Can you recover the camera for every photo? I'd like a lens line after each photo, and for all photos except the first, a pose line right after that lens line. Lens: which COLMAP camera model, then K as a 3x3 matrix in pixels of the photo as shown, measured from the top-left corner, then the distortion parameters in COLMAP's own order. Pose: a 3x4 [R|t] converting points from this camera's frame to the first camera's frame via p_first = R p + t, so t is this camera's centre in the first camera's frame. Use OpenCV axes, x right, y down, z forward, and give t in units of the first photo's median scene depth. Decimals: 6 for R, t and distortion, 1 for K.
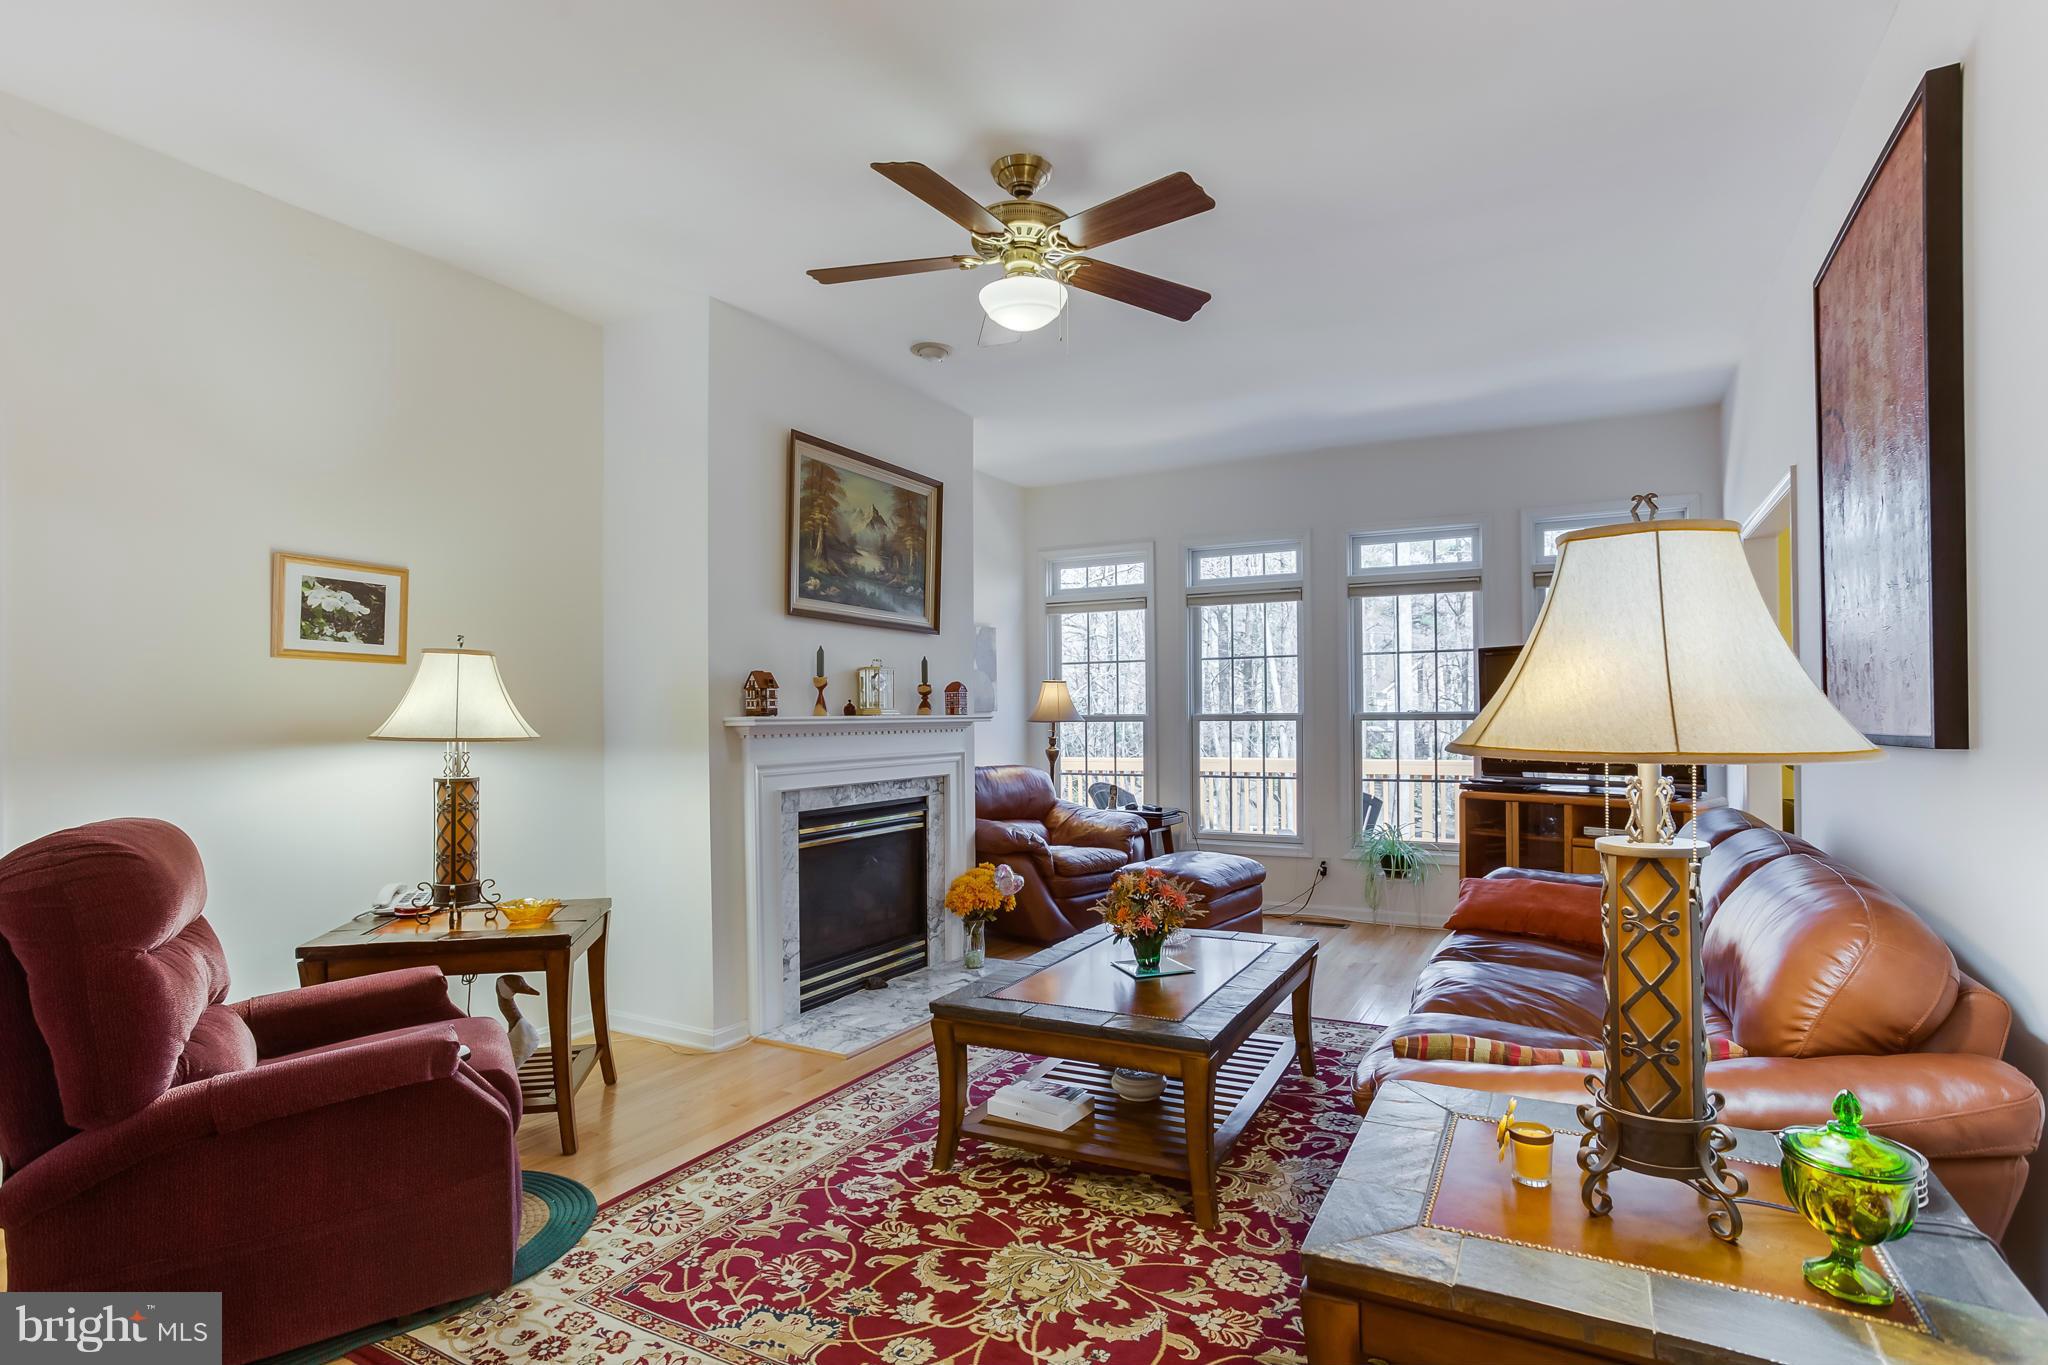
lens RADIAL K [[1000.6, 0, 1043.1], [0, 1000.6, 713.2], [0, 0, 1]] dist [-0.032862, 0.004679]
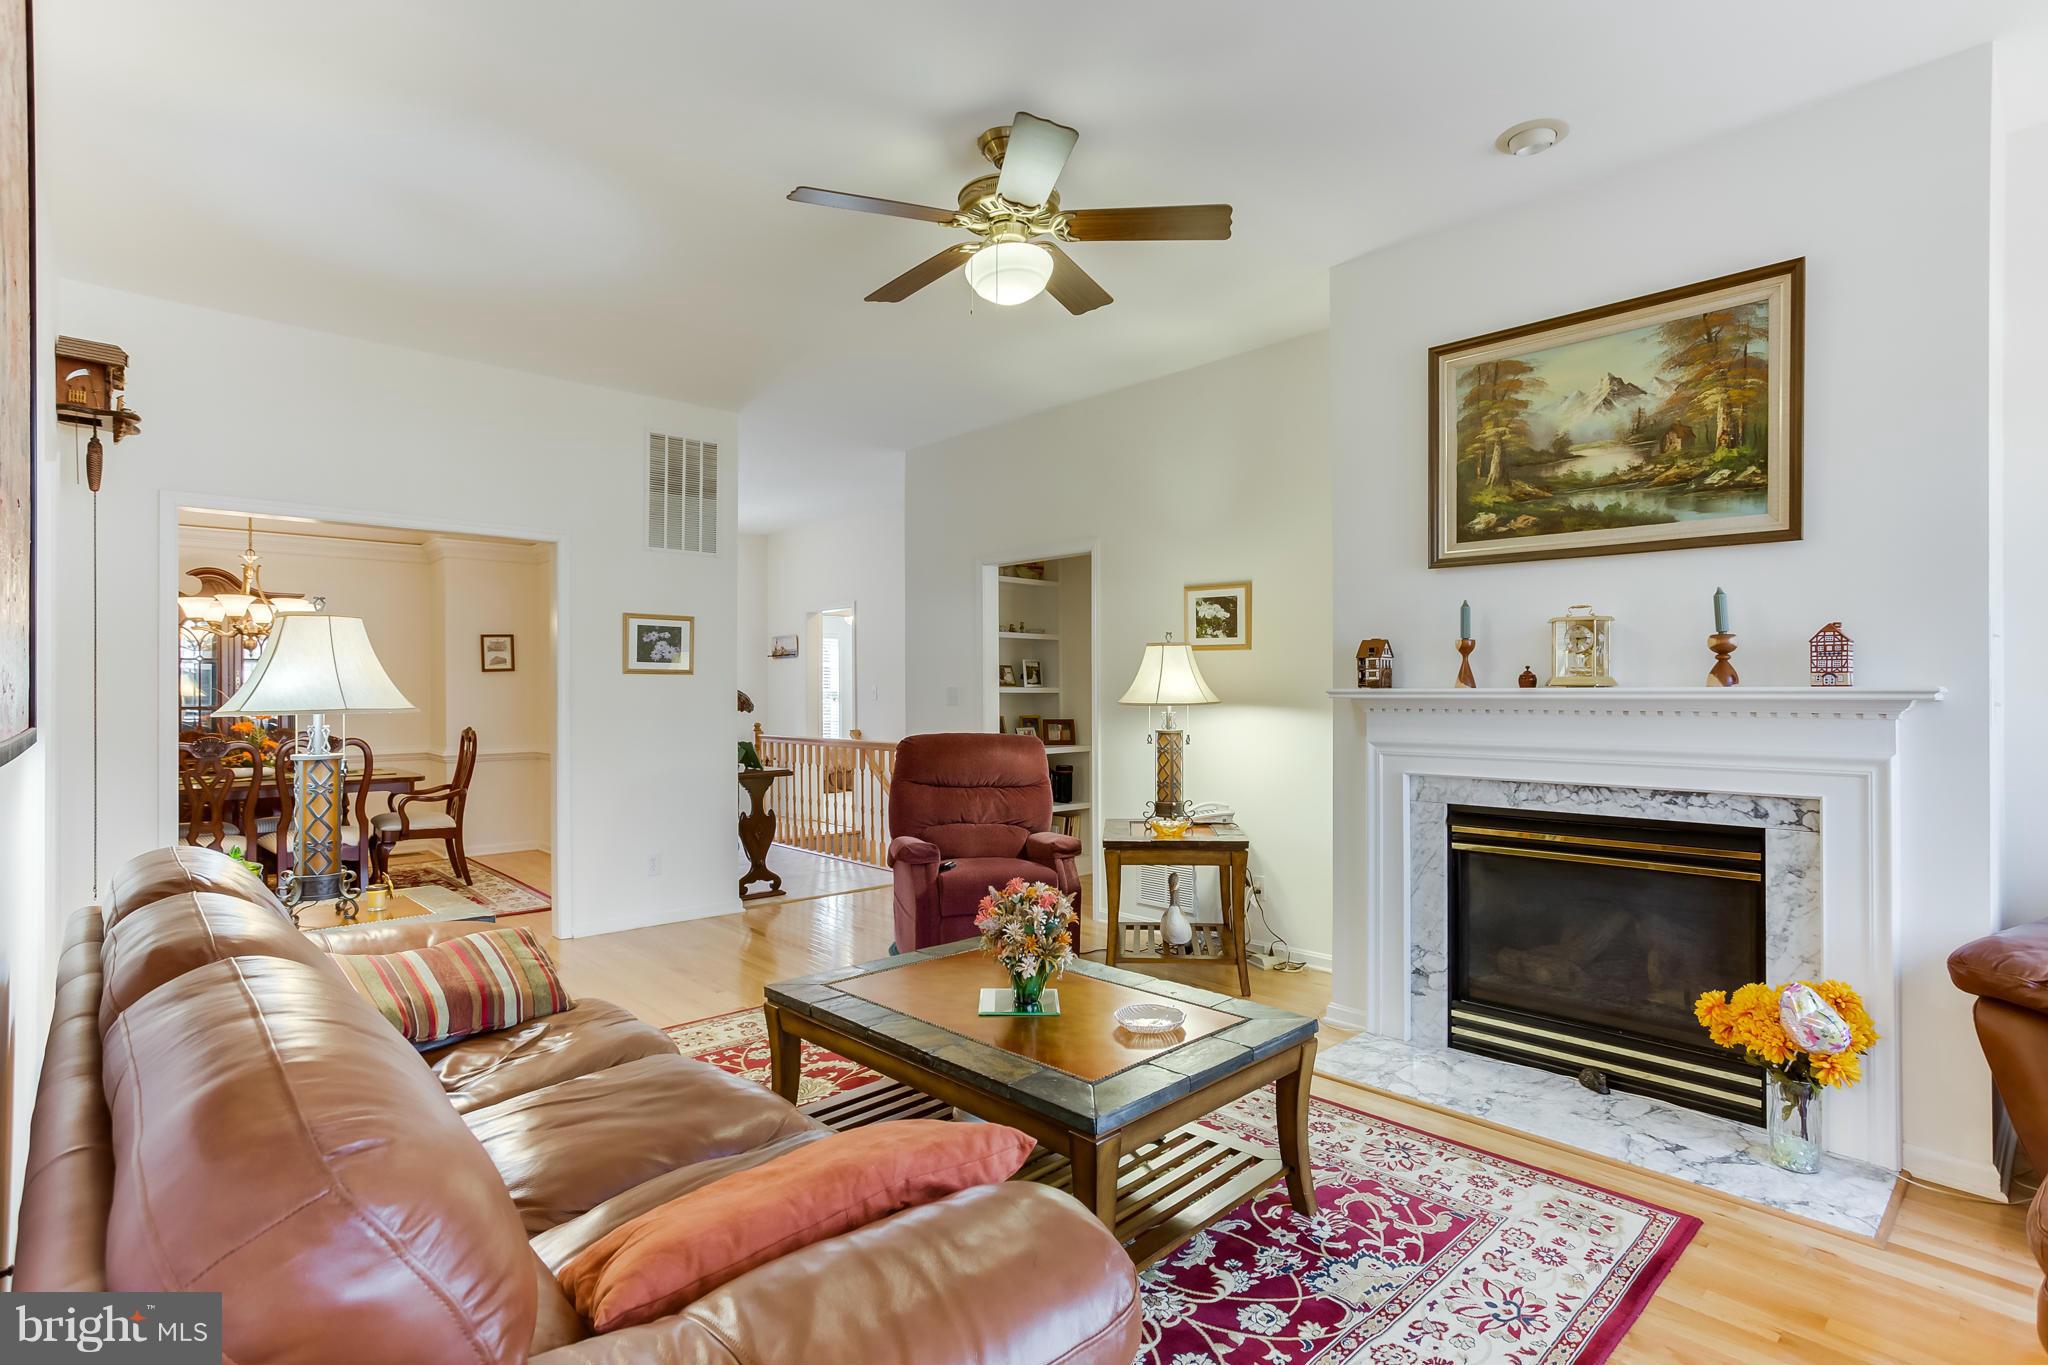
lens RADIAL K [[1000.6, 0, 1029.7], [0, 1000.6, 679.3], [0, 0, 1]] dist [-0.032862, 0.004679]
pose [[-0.304305, 0.001794, -0.952573, 0.626776], [0.010881, 0.999940, -0.001593, -0.006833], [0.952512, -0.010850, -0.304306, 0.892226]]
